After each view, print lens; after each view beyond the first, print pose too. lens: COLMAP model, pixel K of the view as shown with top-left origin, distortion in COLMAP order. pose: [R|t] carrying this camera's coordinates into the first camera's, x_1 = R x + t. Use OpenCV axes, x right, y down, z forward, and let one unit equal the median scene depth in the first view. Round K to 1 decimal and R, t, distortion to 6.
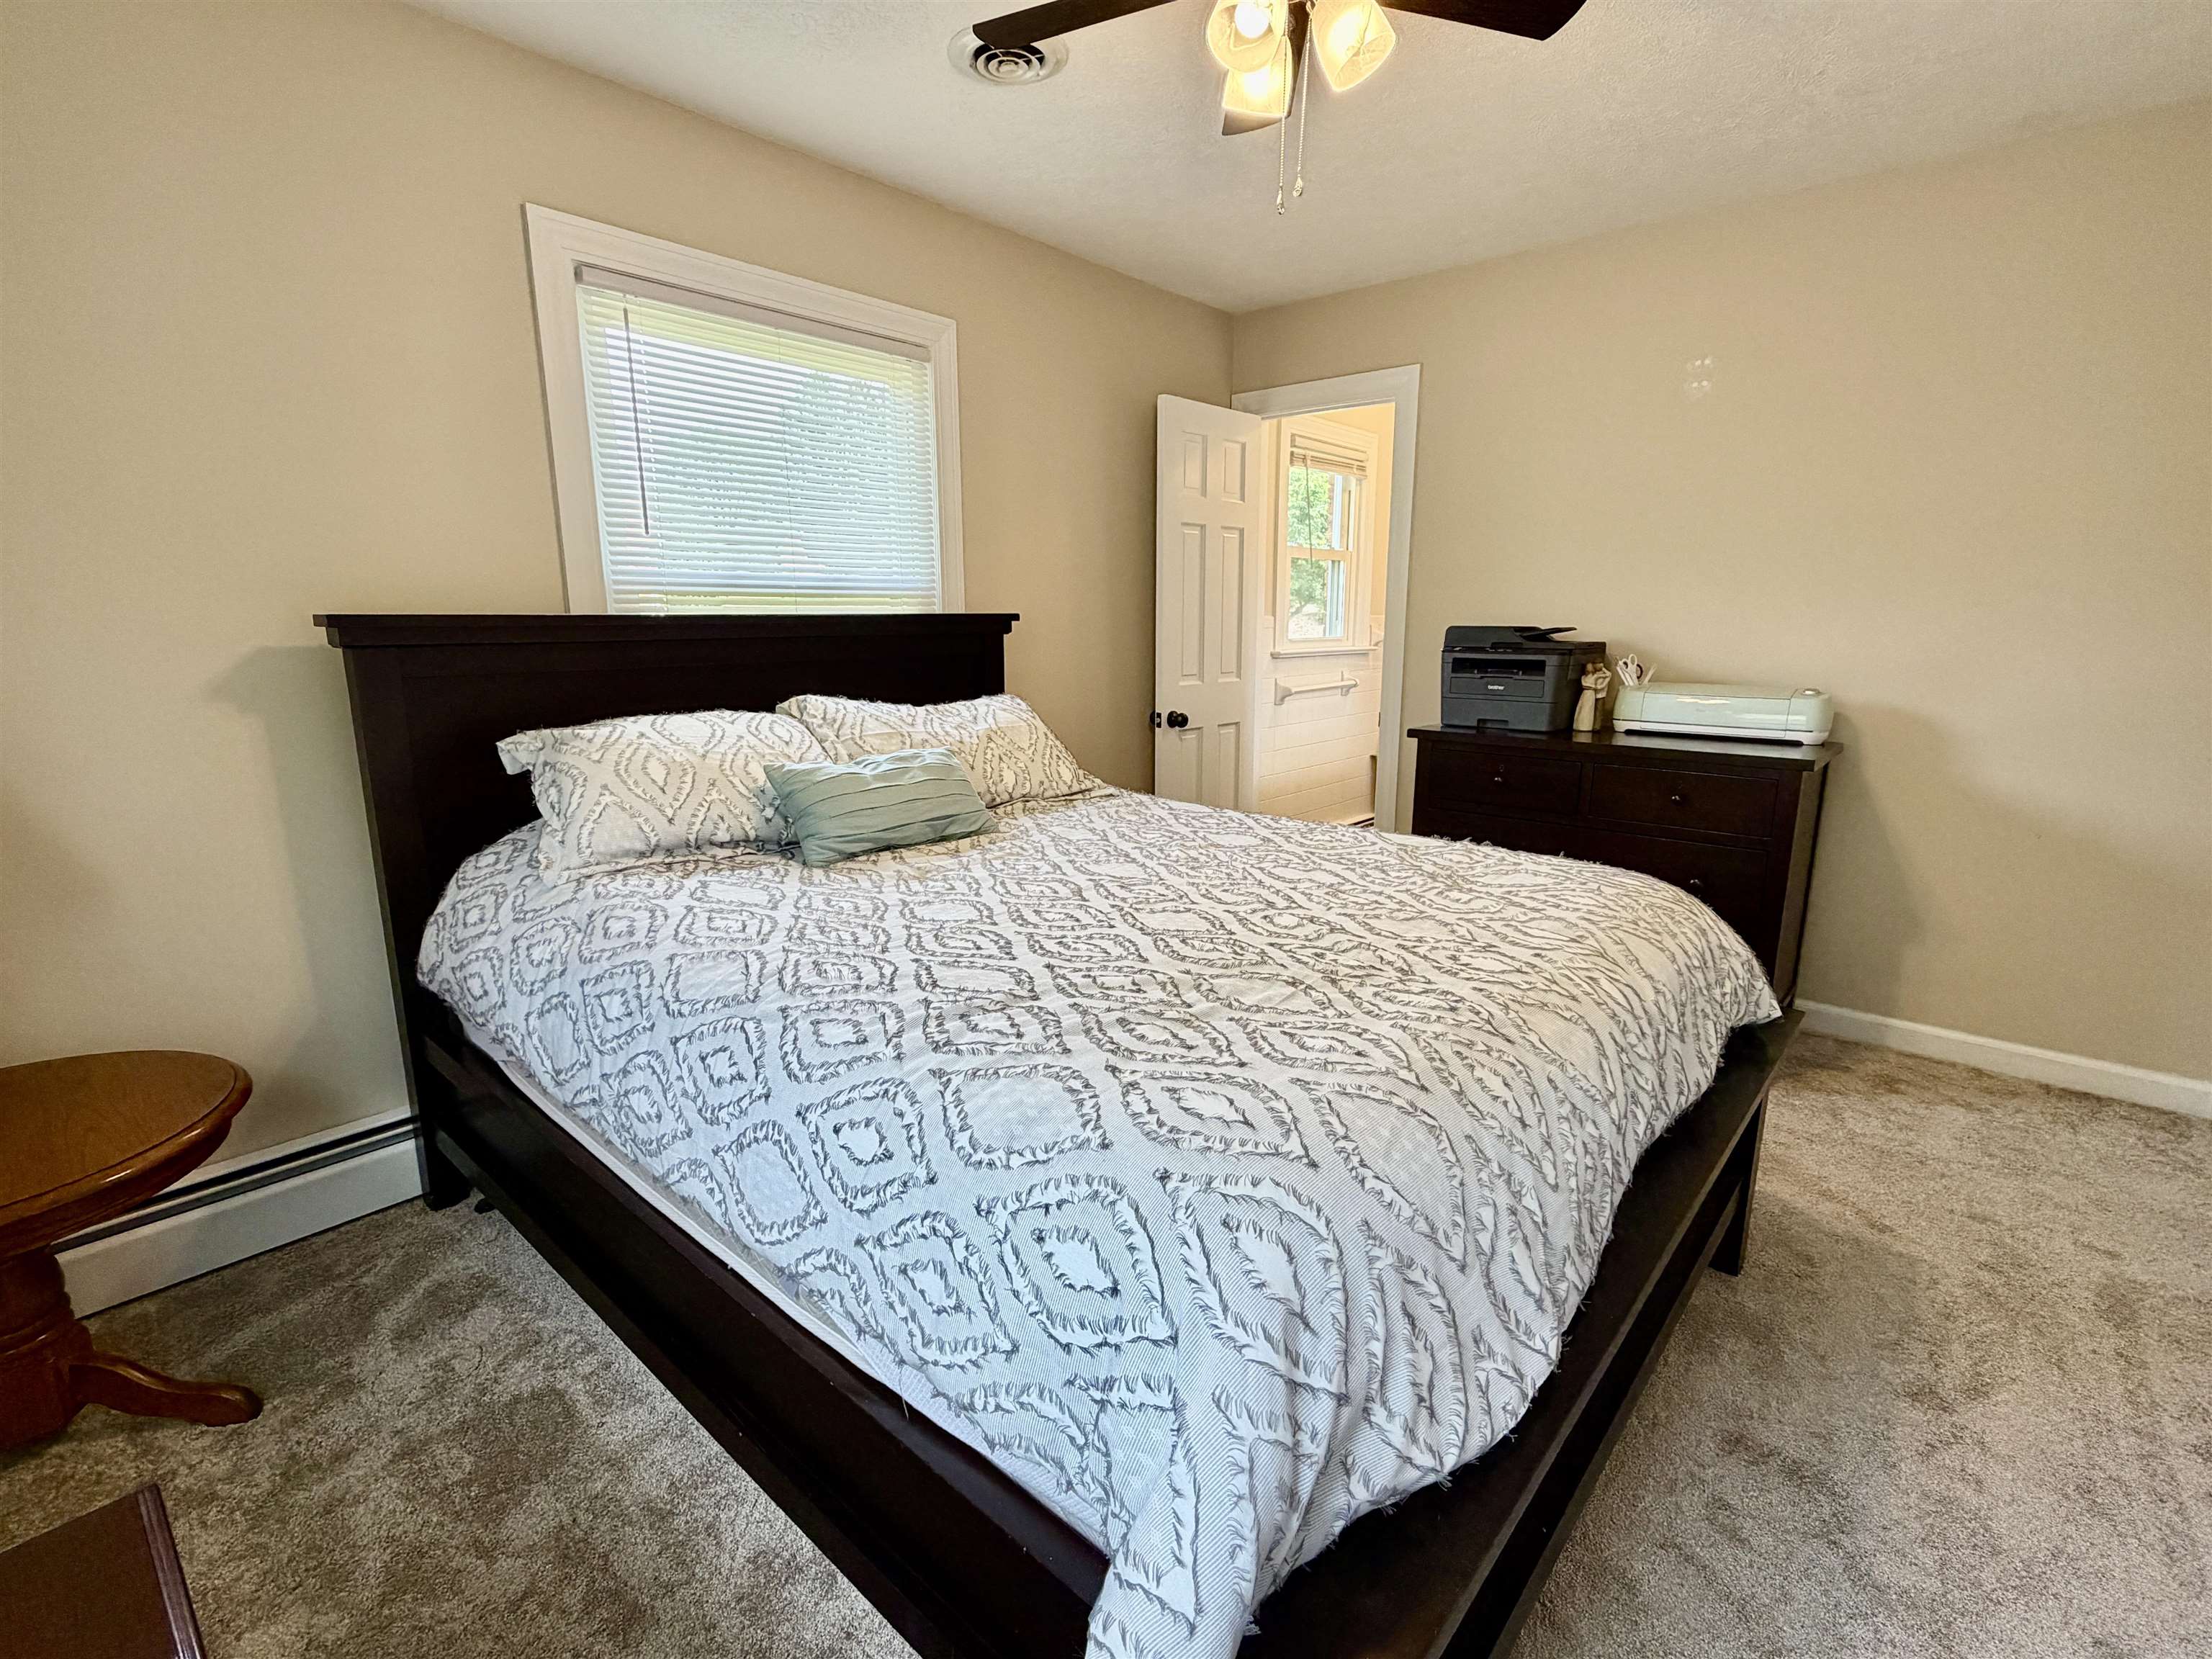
lens RADIAL K [[1031.2, 0, 1107.3], [0, 1031.2, 834.0], [0, 0, 1]] dist [-0.000260, -0.000063]
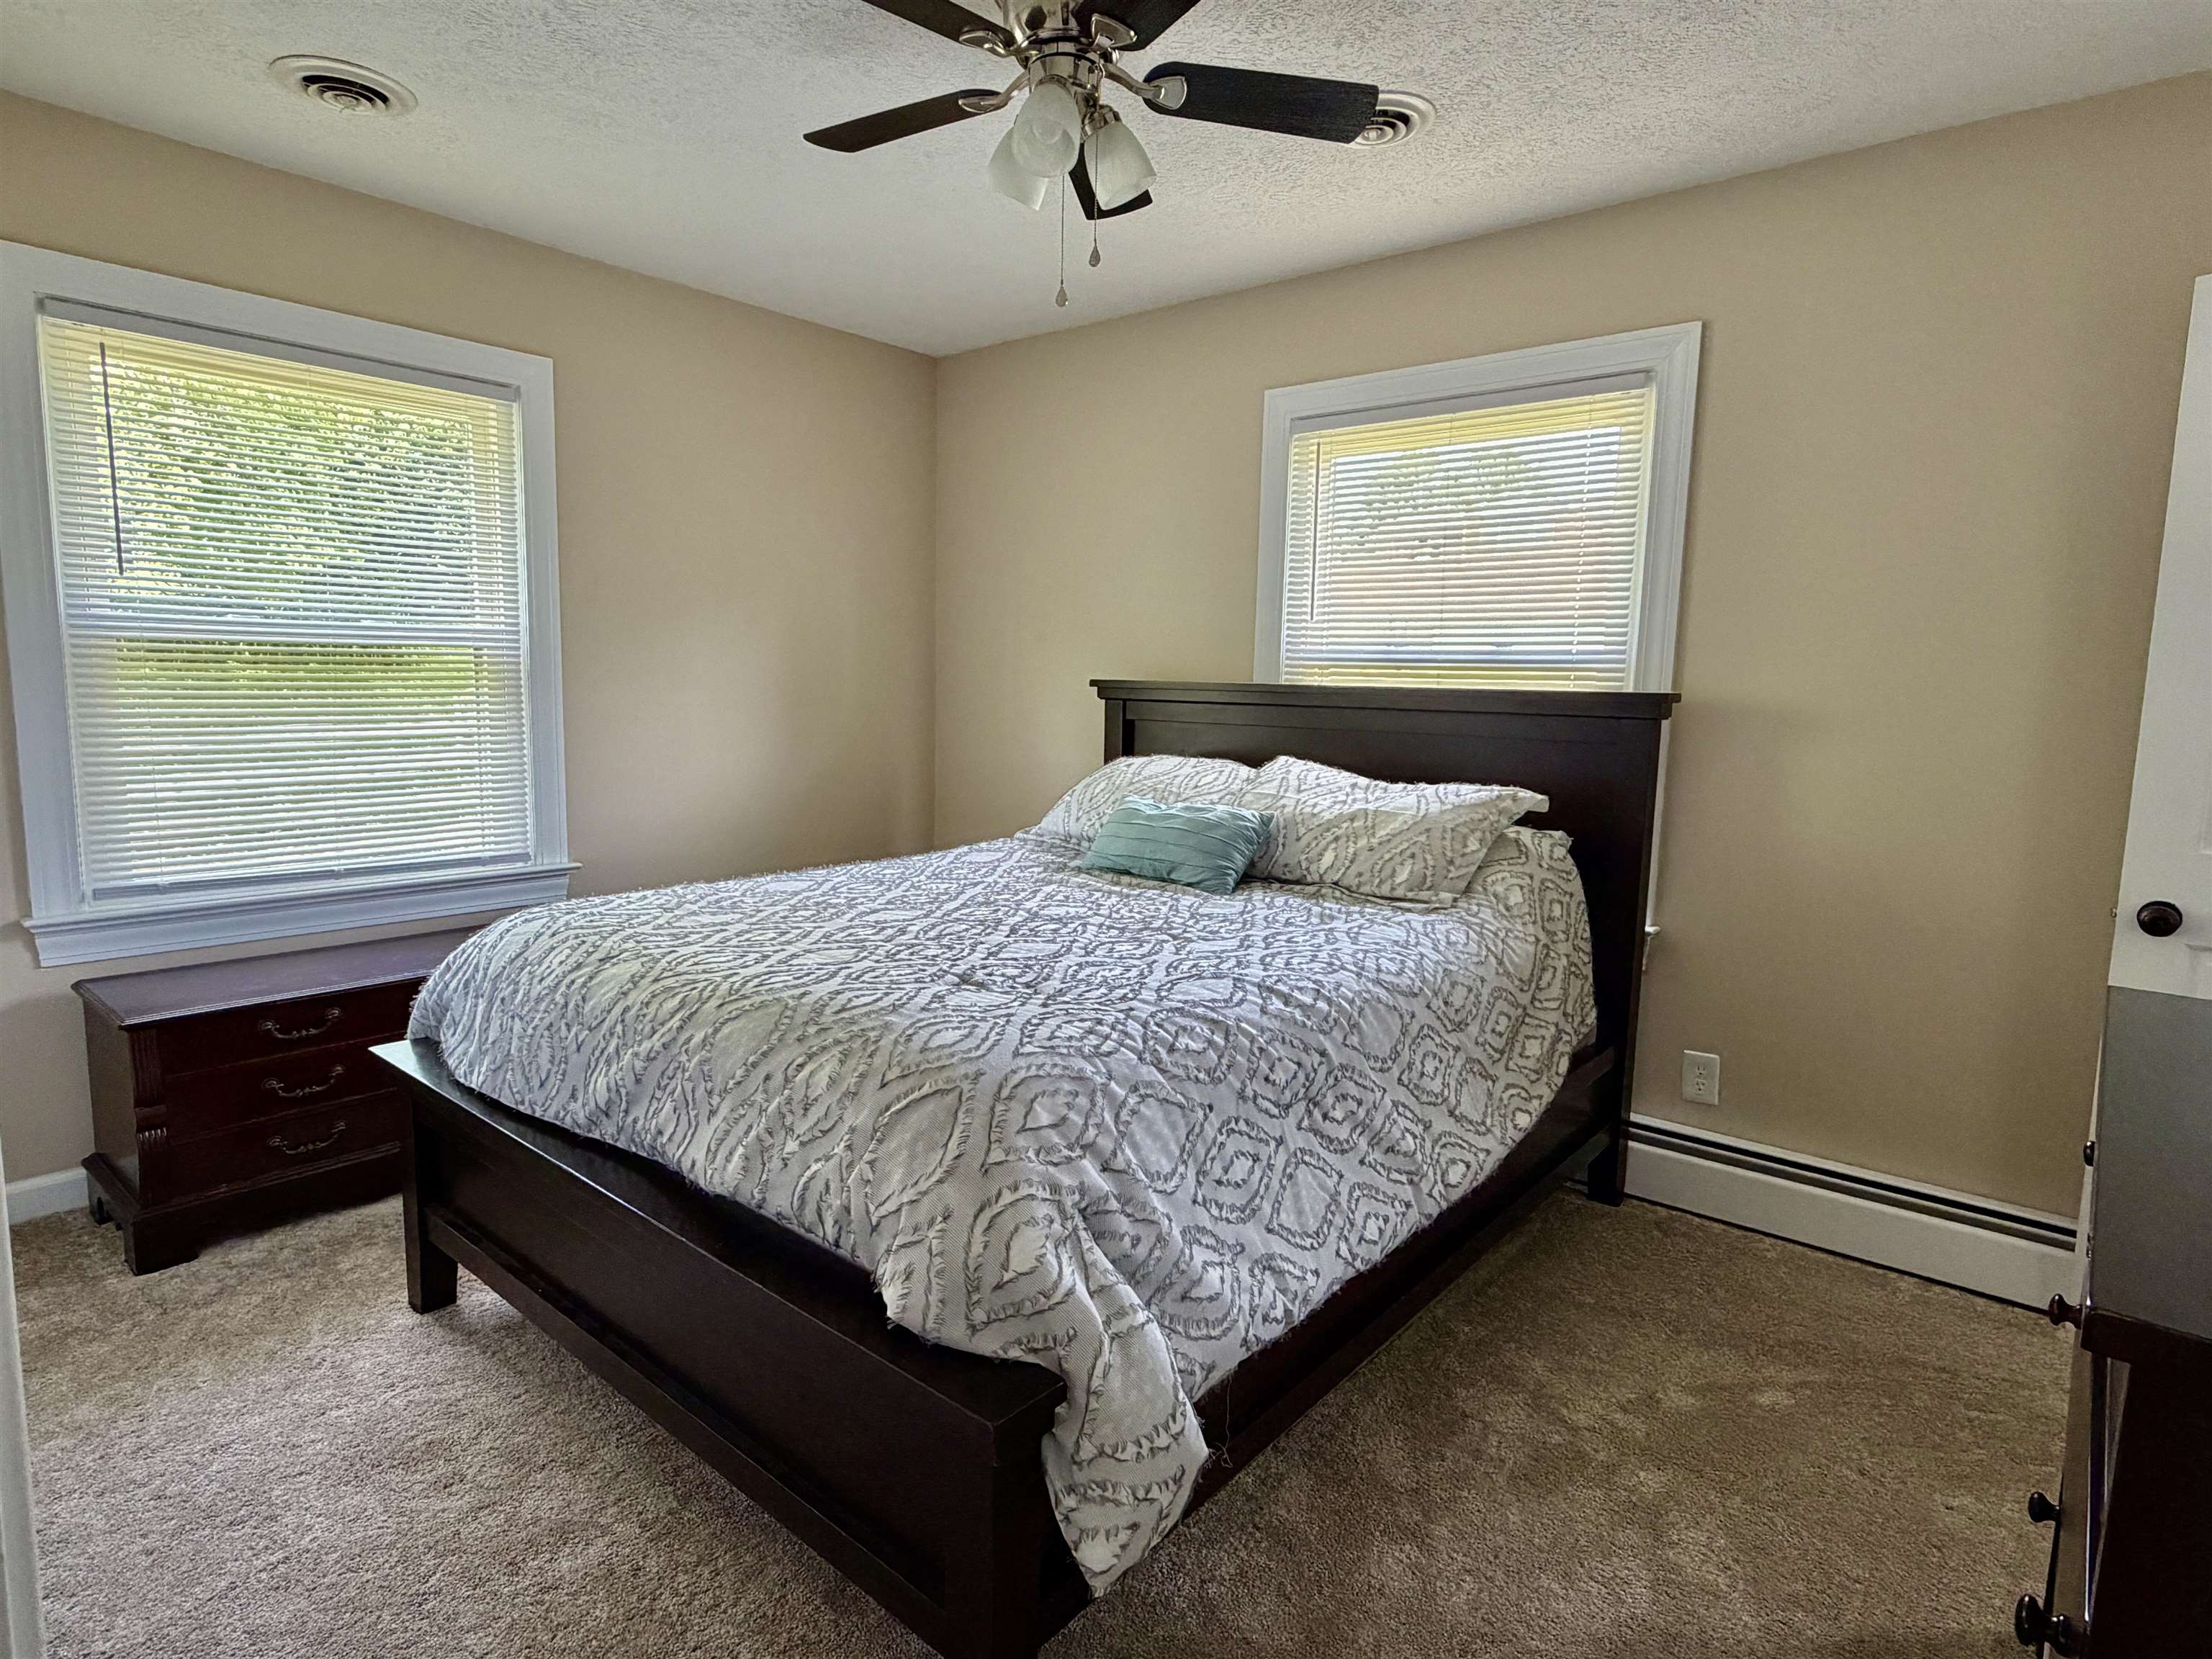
lens RADIAL K [[1175.3, 0, 1105.6], [0, 1175.3, 827.0], [0, 0, 1]] dist [-0.004832, -0.000309]
pose [[0.023178, 0.121609, -0.992307, 0.949700], [-0.232206, 0.966084, 0.112971, -0.156705], [0.972391, 0.227801, 0.050630, 0.757627]]
